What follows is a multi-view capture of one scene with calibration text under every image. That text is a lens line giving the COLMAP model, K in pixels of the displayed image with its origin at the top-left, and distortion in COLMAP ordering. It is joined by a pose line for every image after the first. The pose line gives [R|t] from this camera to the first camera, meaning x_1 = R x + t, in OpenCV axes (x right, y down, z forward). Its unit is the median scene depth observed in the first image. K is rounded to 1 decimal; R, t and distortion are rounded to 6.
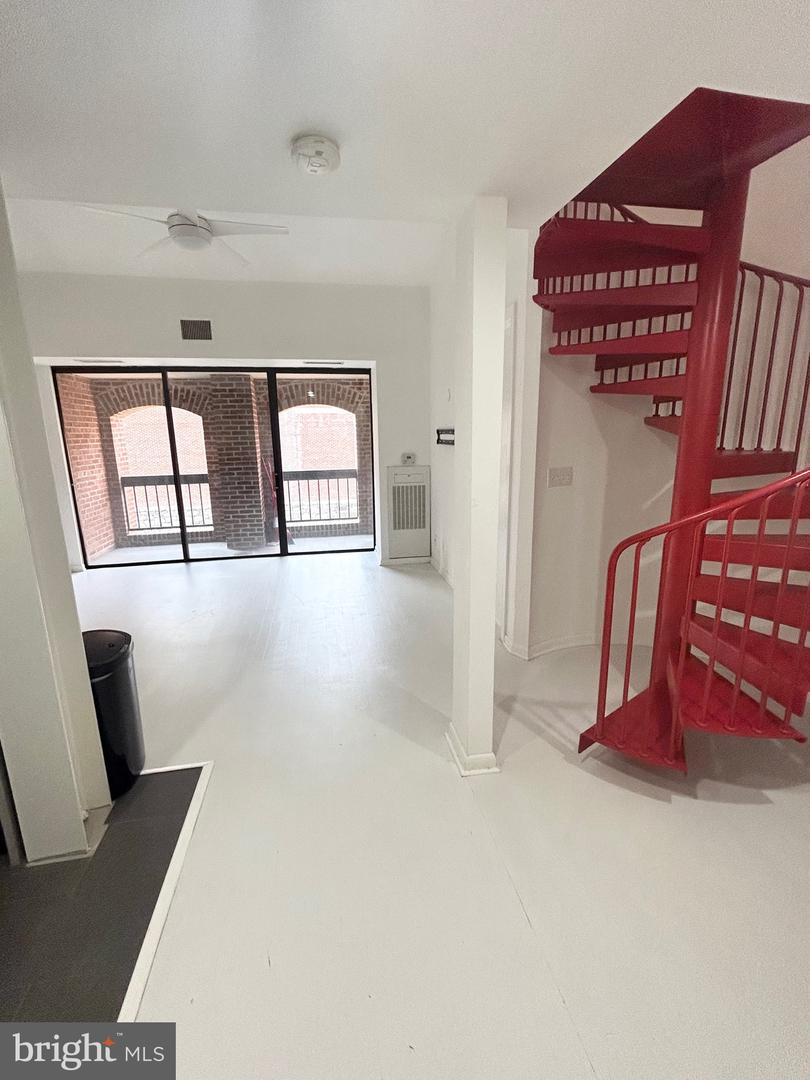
lens RADIAL K [[475.9, 0, 406.9], [0, 475.9, 535.8], [0, 0, 1]] dist [-0.003535, 0.002219]
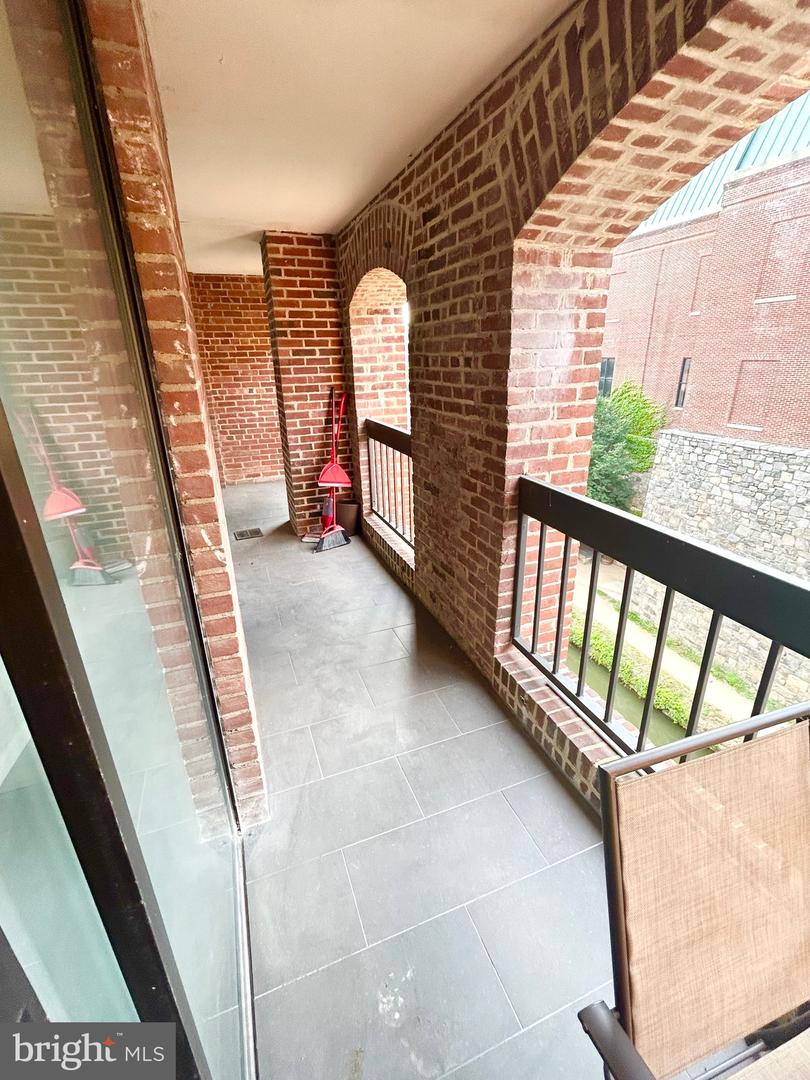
lens RADIAL K [[475.9, 0, 403.7], [0, 475.9, 536.7], [0, 0, 1]] dist [-0.003535, 0.002219]
pose [[0.167416, 0.359168, -0.918134, 0.543111], [-0.193641, 0.925117, 0.326590, -0.381262], [0.966683, 0.123112, 0.224429, 1.862434]]
